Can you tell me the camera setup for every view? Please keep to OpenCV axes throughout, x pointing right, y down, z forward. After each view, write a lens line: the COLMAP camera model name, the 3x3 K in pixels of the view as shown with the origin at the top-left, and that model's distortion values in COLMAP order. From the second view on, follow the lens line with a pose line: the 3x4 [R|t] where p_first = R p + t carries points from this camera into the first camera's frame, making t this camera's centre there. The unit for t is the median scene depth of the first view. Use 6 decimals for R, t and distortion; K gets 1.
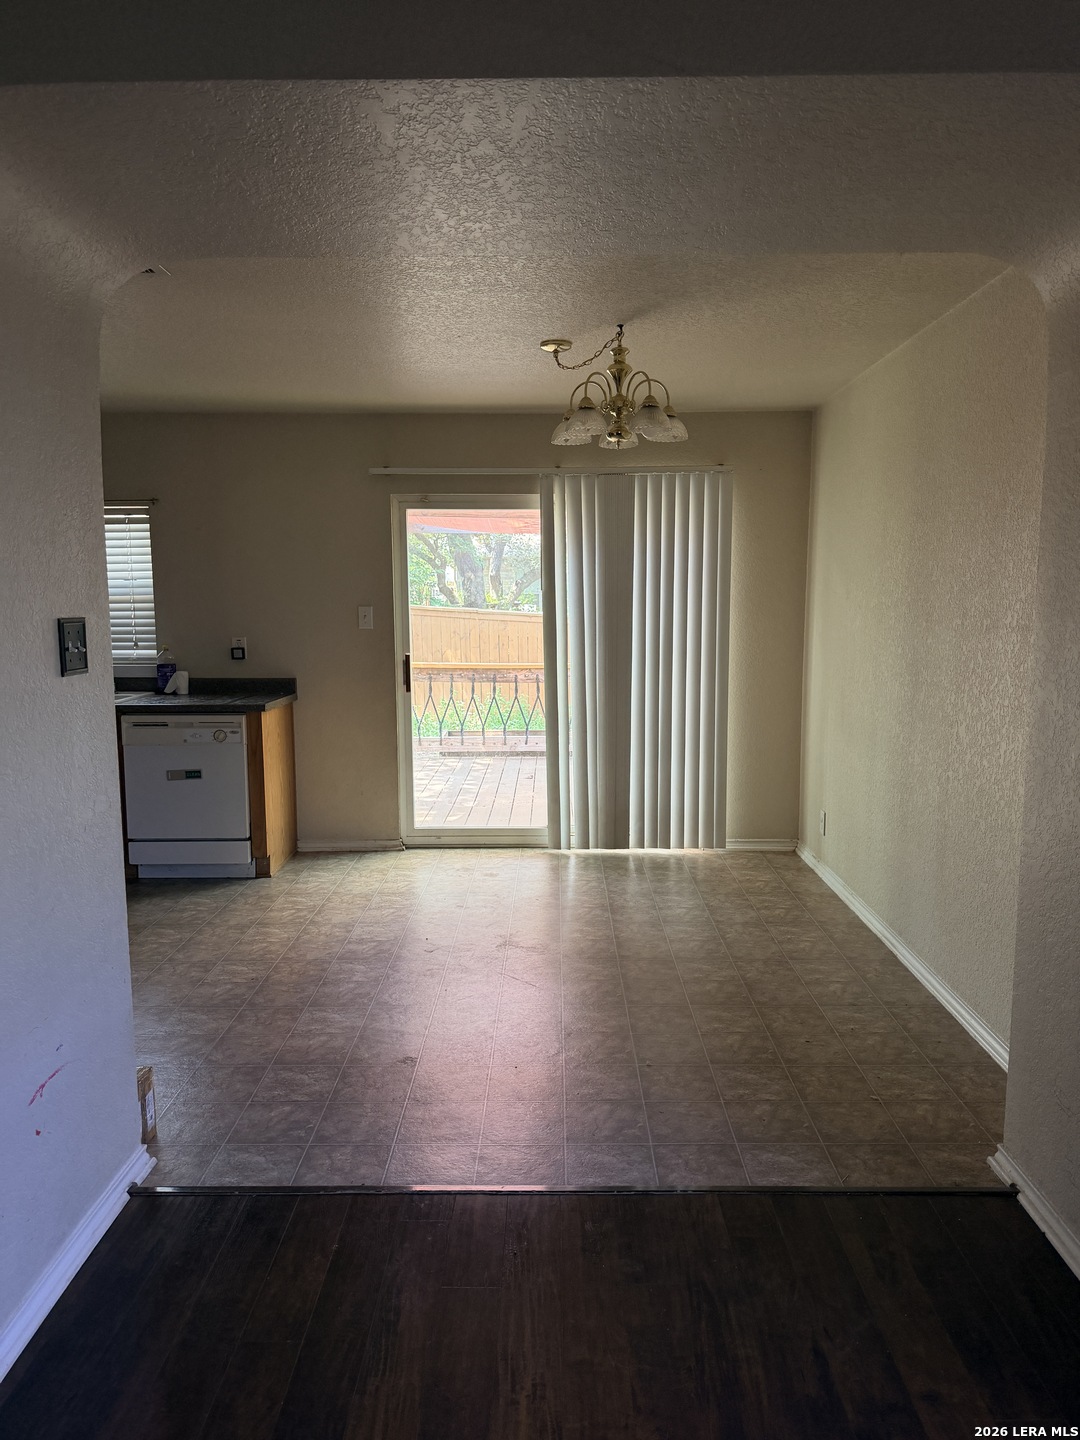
lens RADIAL K [[974.5, 0, 543.7], [0, 974.5, 722.0], [0, 0, 1]] dist [-0.003525, -0.018092]
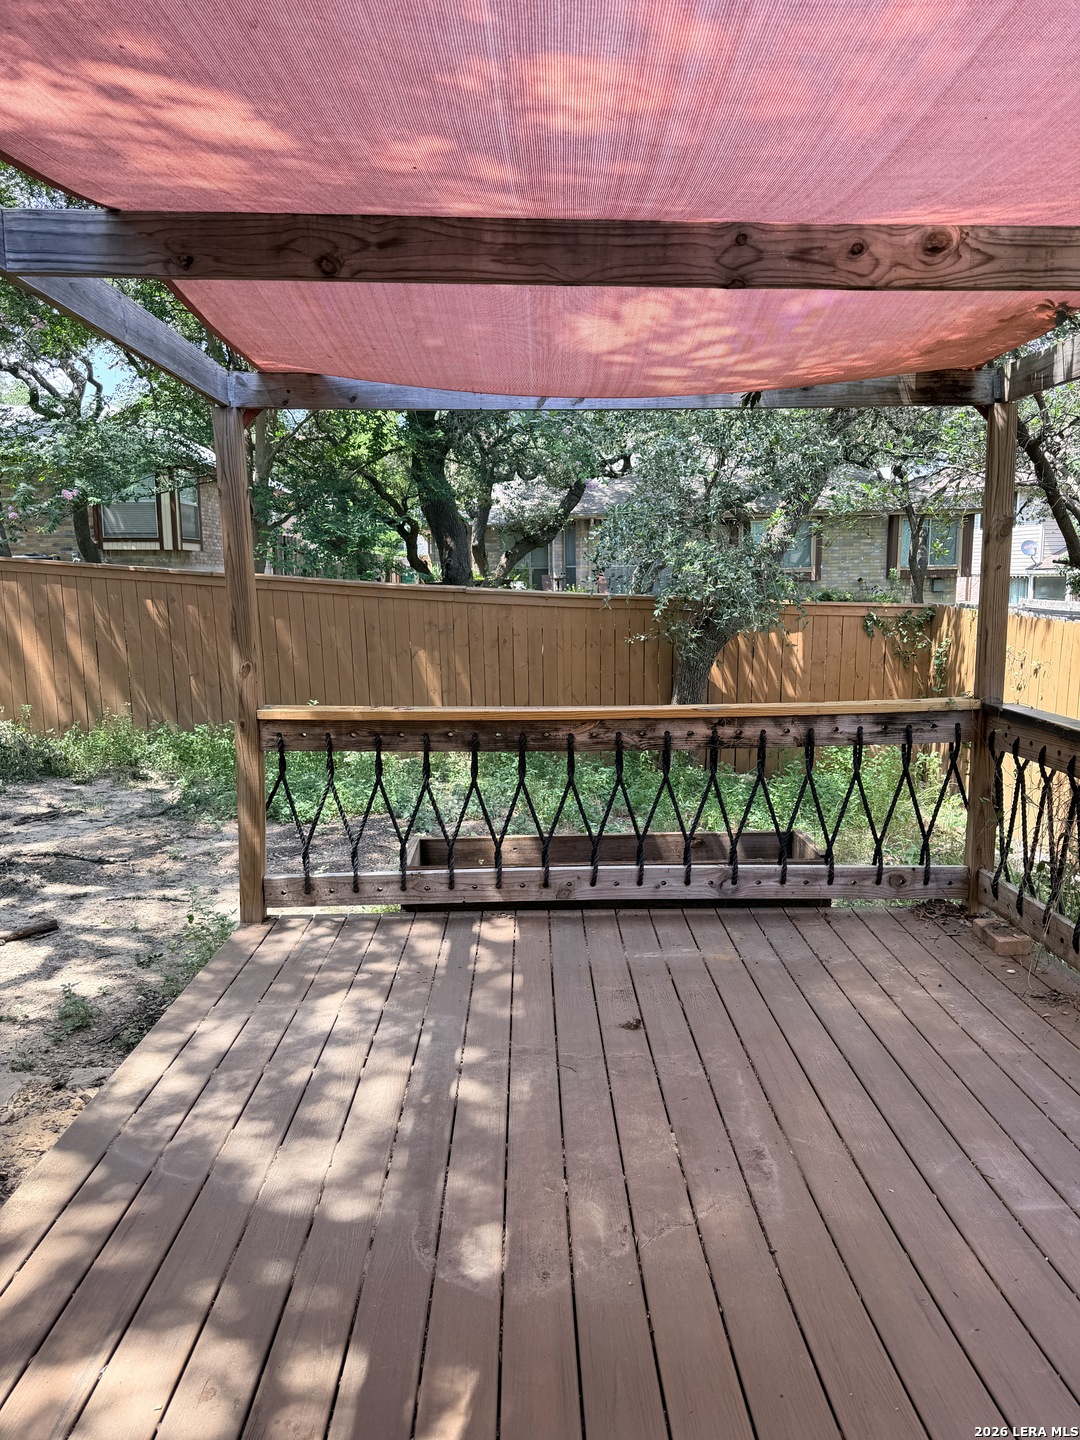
lens RADIAL K [[974.5, 0, 543.4], [0, 974.5, 719.1], [0, 0, 1]] dist [-0.003525, -0.018092]
pose [[0.999663, -0.009619, 0.024128, -0.051101], [0.009160, 0.999776, 0.019060, -0.062912], [-0.024306, -0.018832, 0.999527, 0.550507]]
